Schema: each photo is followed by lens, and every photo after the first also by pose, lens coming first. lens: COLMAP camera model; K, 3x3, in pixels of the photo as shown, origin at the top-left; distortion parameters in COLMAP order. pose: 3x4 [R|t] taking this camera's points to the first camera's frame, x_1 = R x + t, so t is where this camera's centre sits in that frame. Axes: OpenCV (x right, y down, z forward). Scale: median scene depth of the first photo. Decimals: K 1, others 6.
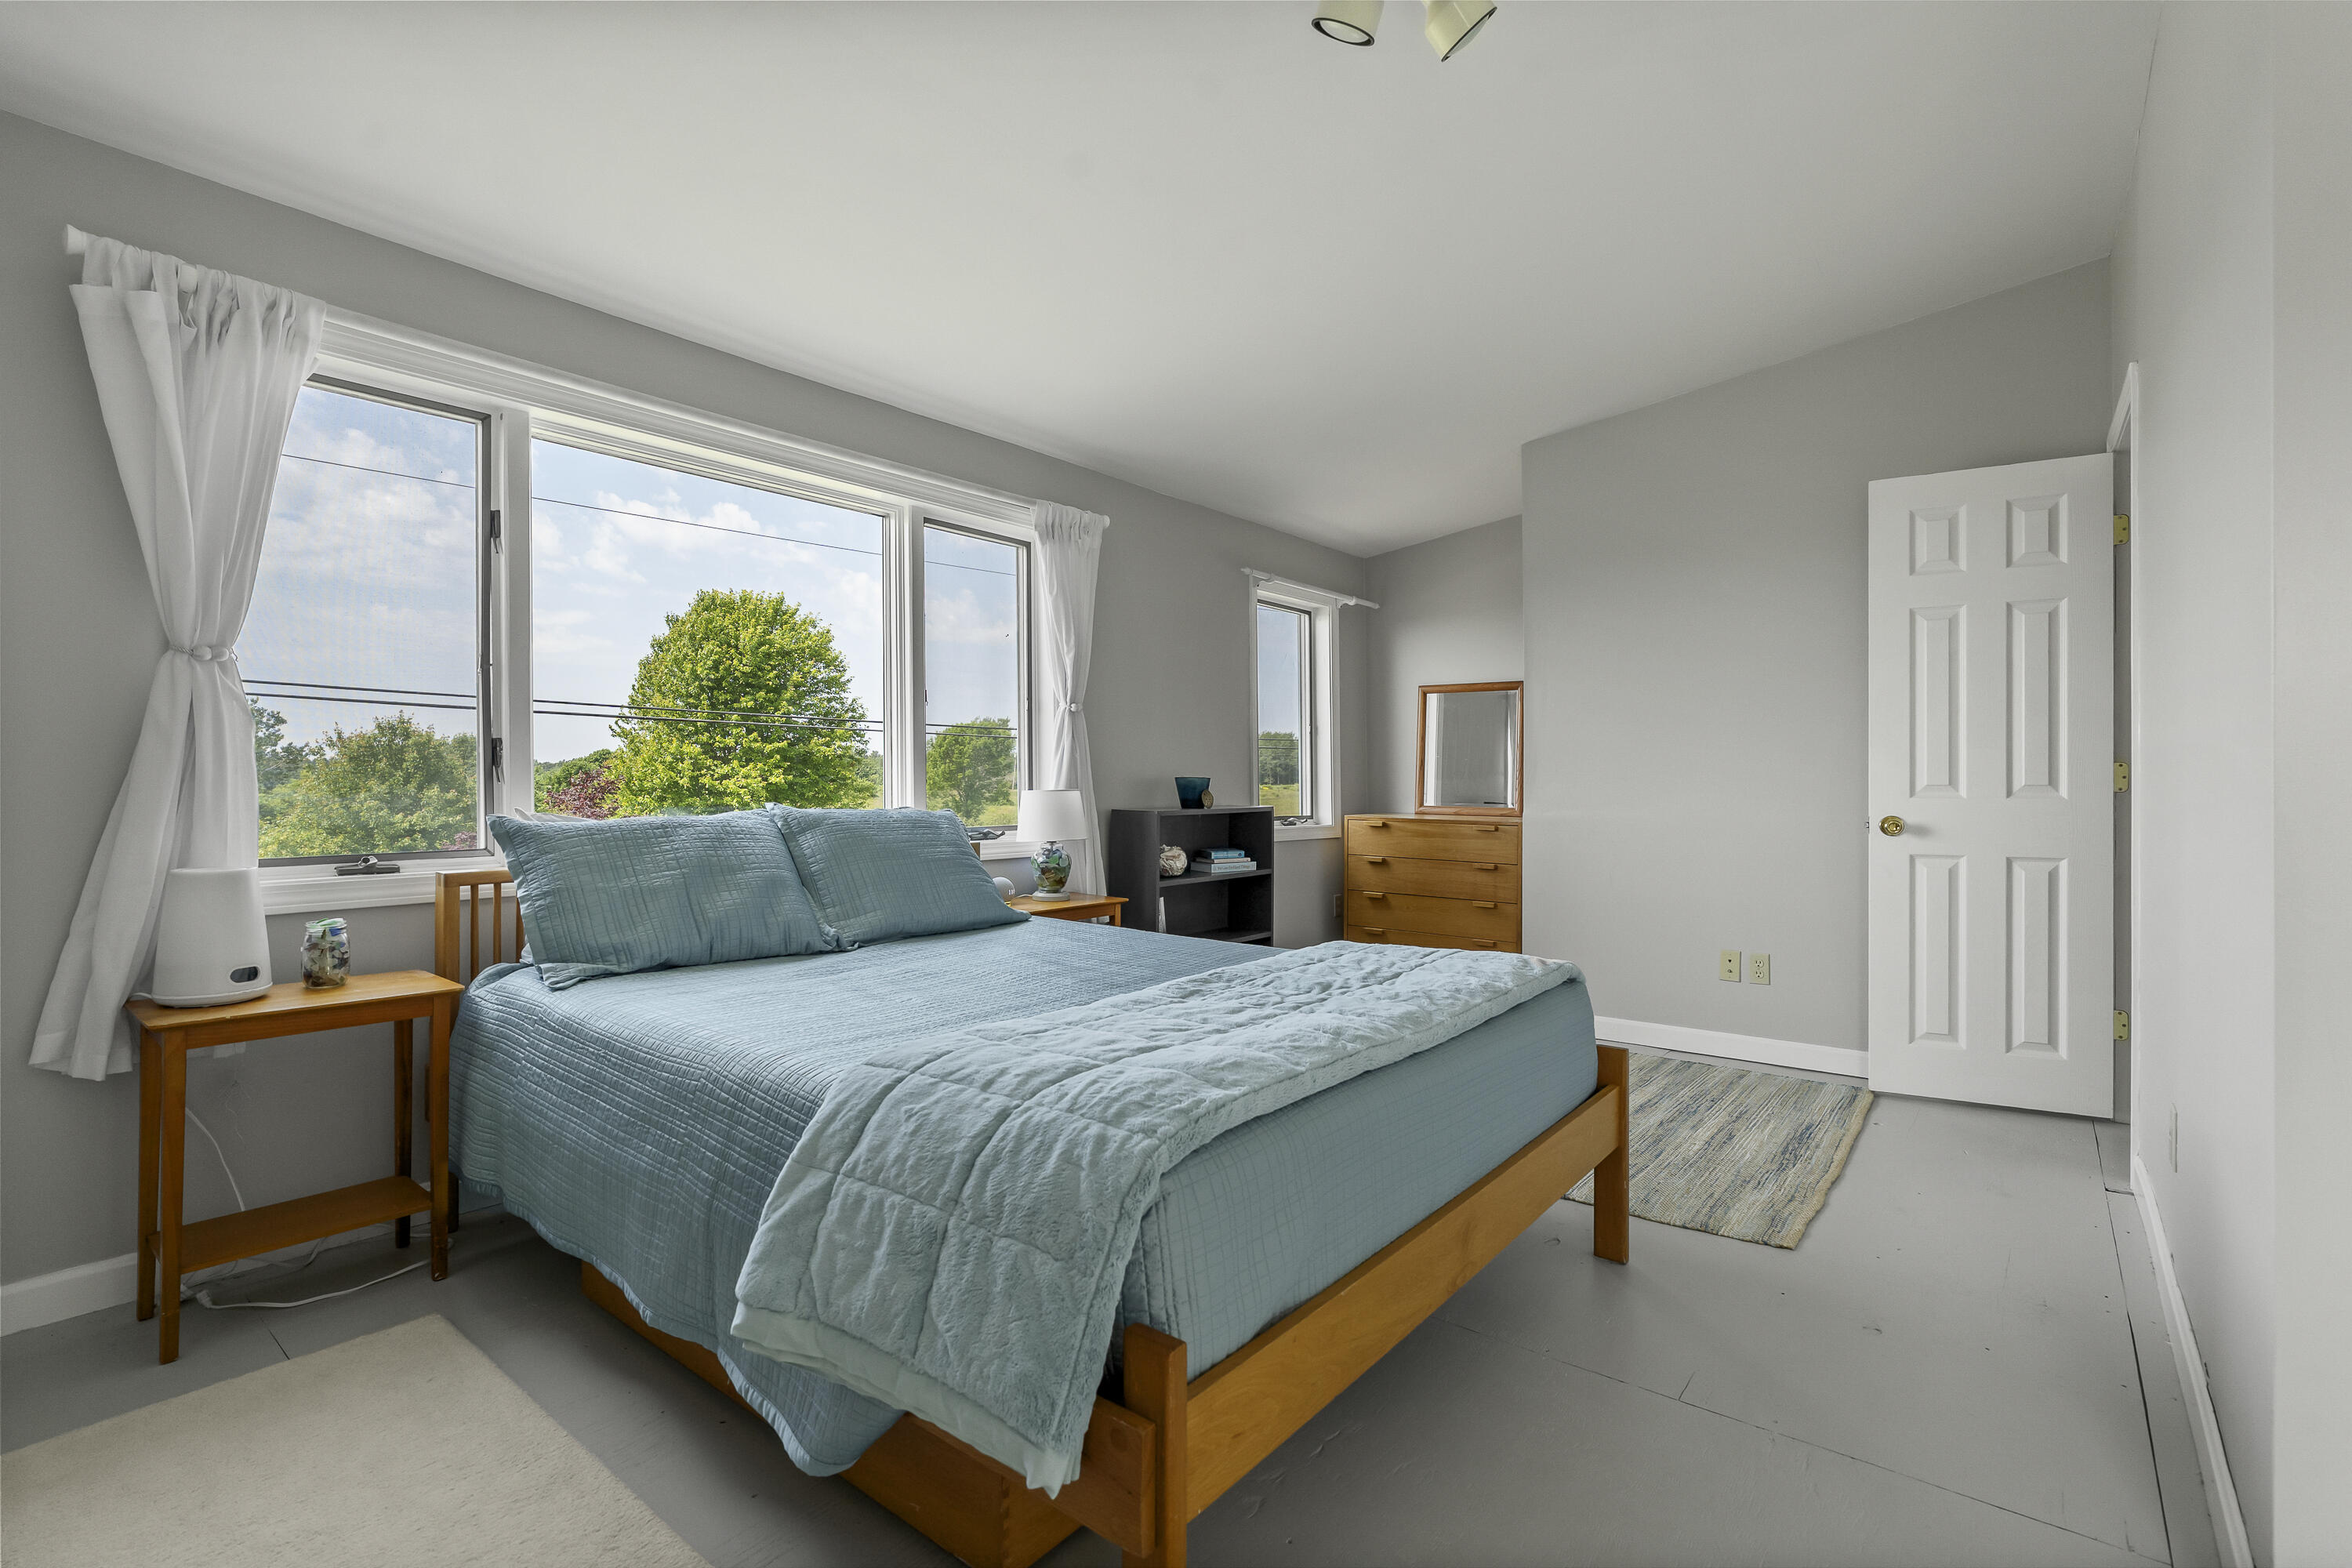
lens RADIAL K [[1060.8, 0, 1184.7], [0, 1060.8, 787.1], [0, 0, 1]] dist [-0.001869, -0.000274]
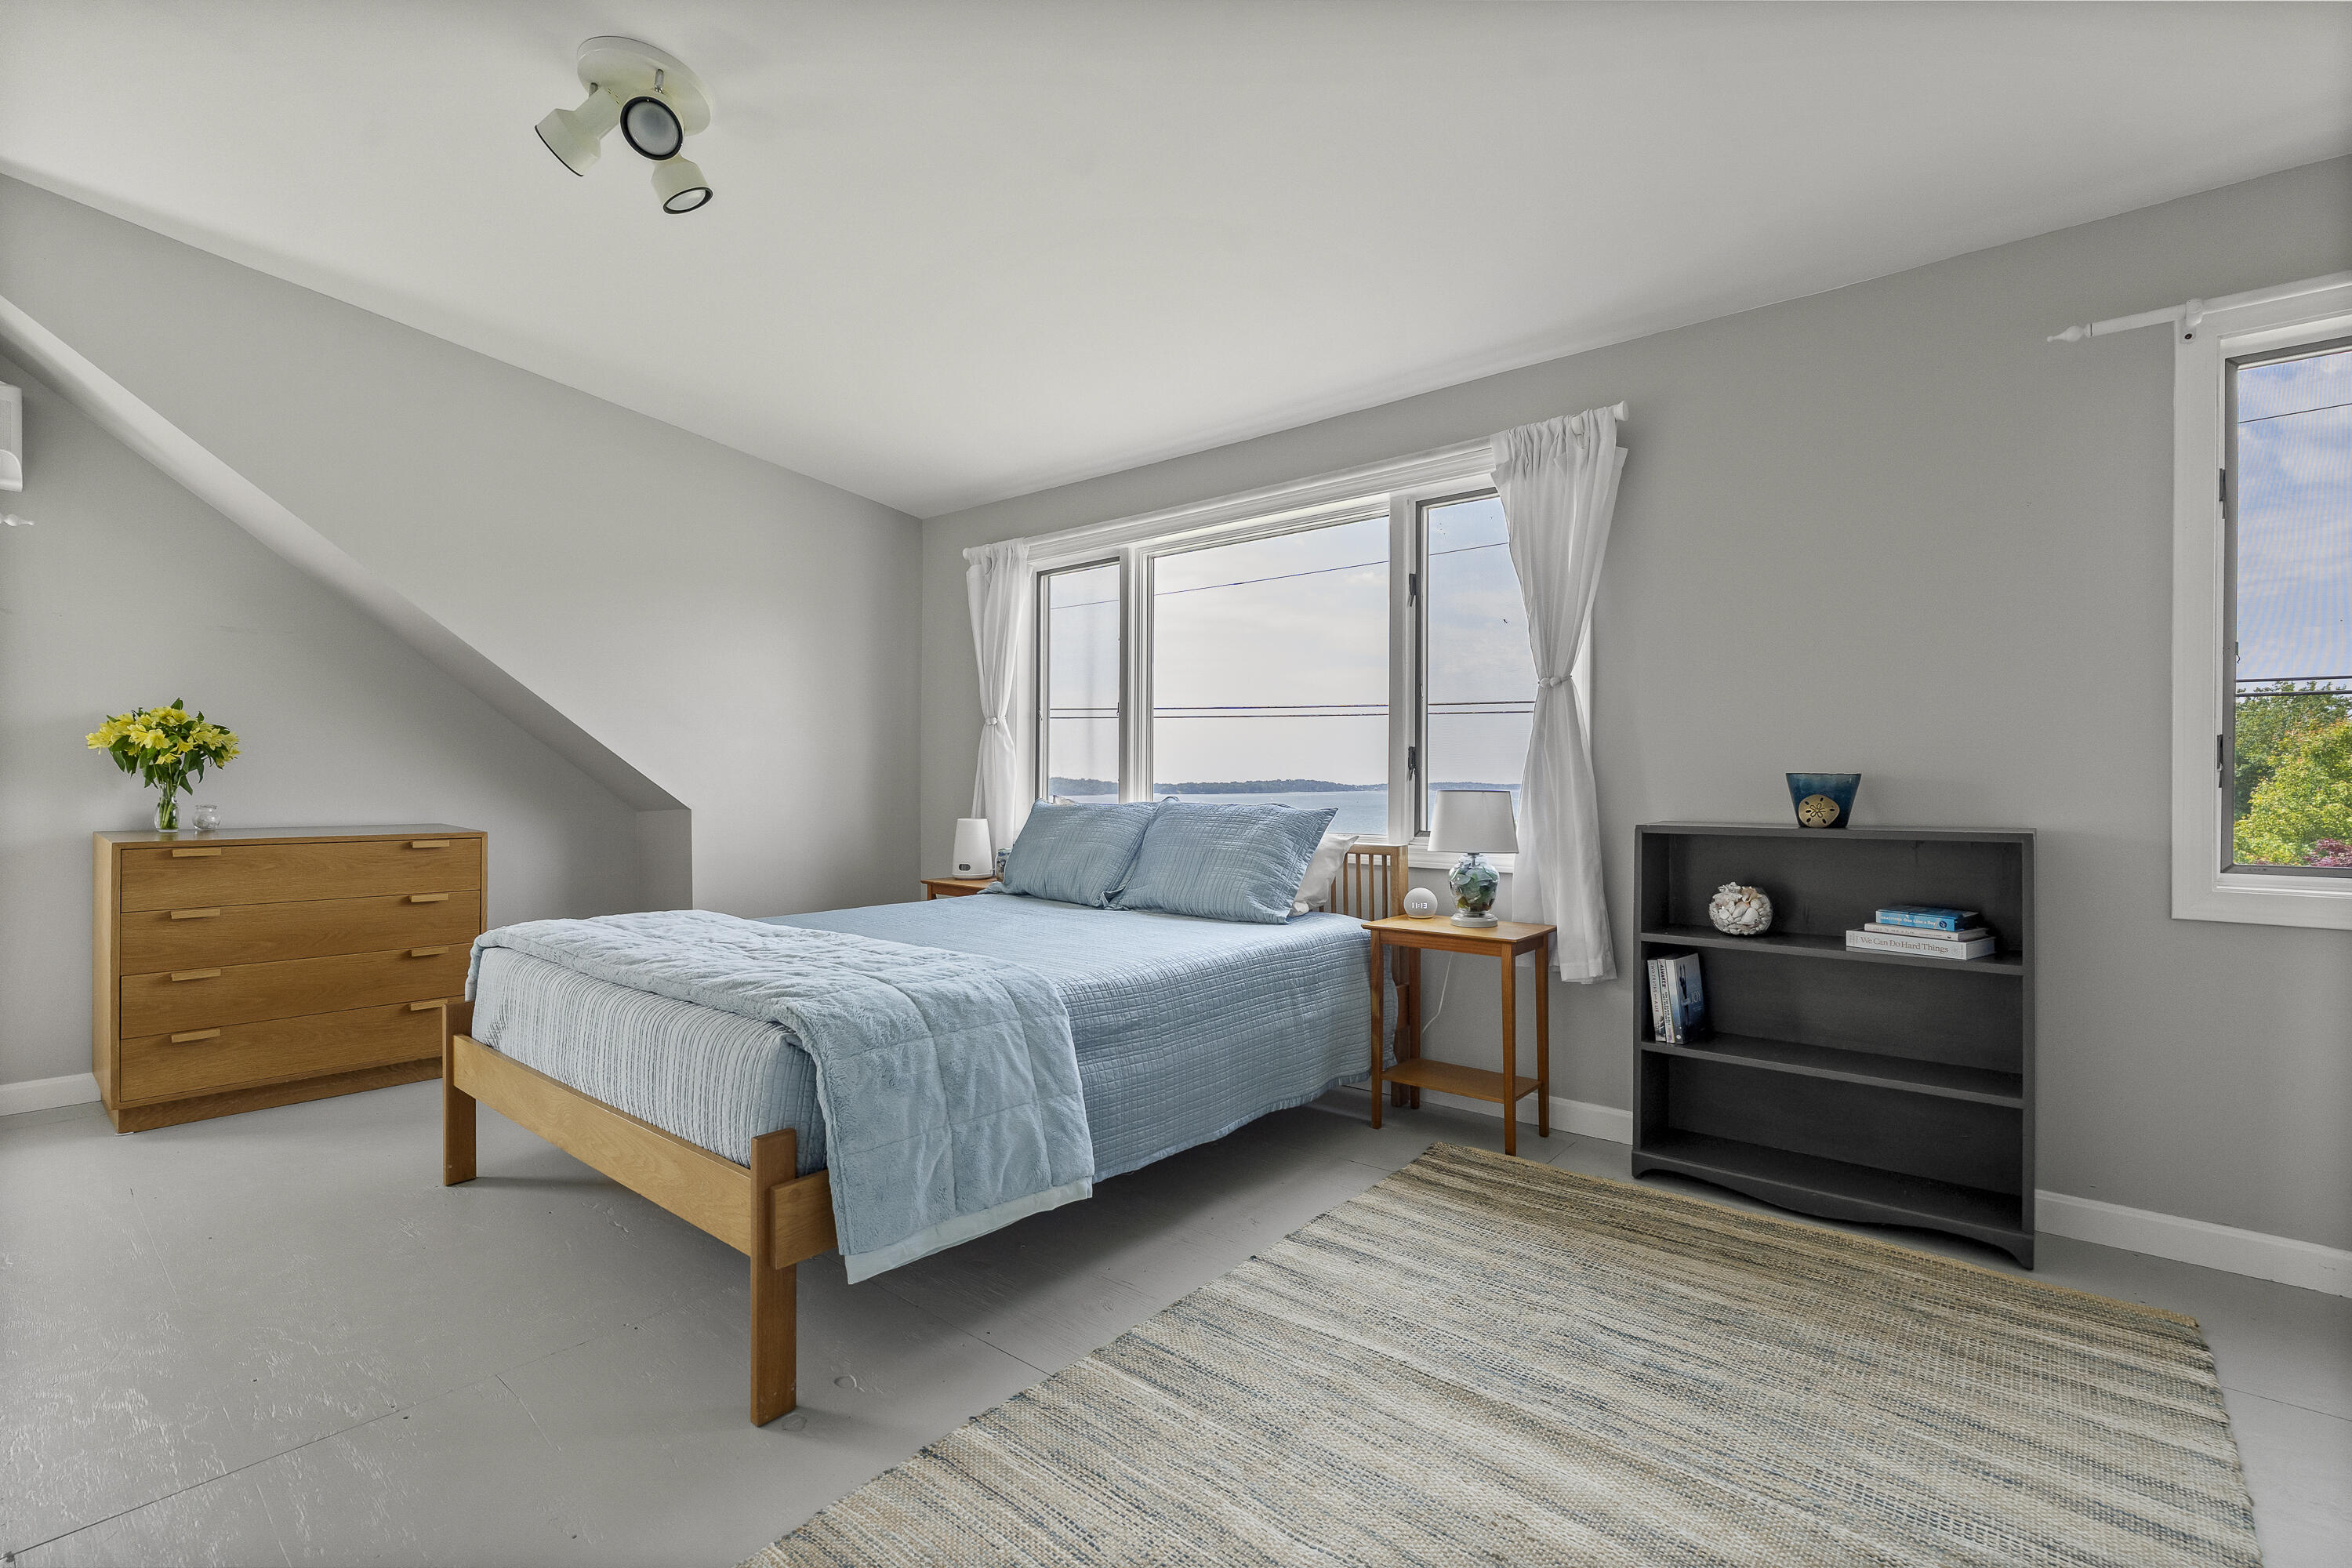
lens RADIAL K [[1060.8, 0, 1184.7], [0, 1060.8, 787.1], [0, 0, 1]] dist [-0.001869, -0.000274]
pose [[-0.013929, 0.011293, -0.999839, 0.687997], [-0.001562, 0.999935, 0.011316, -0.008537], [0.999902, 0.001719, -0.013910, 0.780230]]
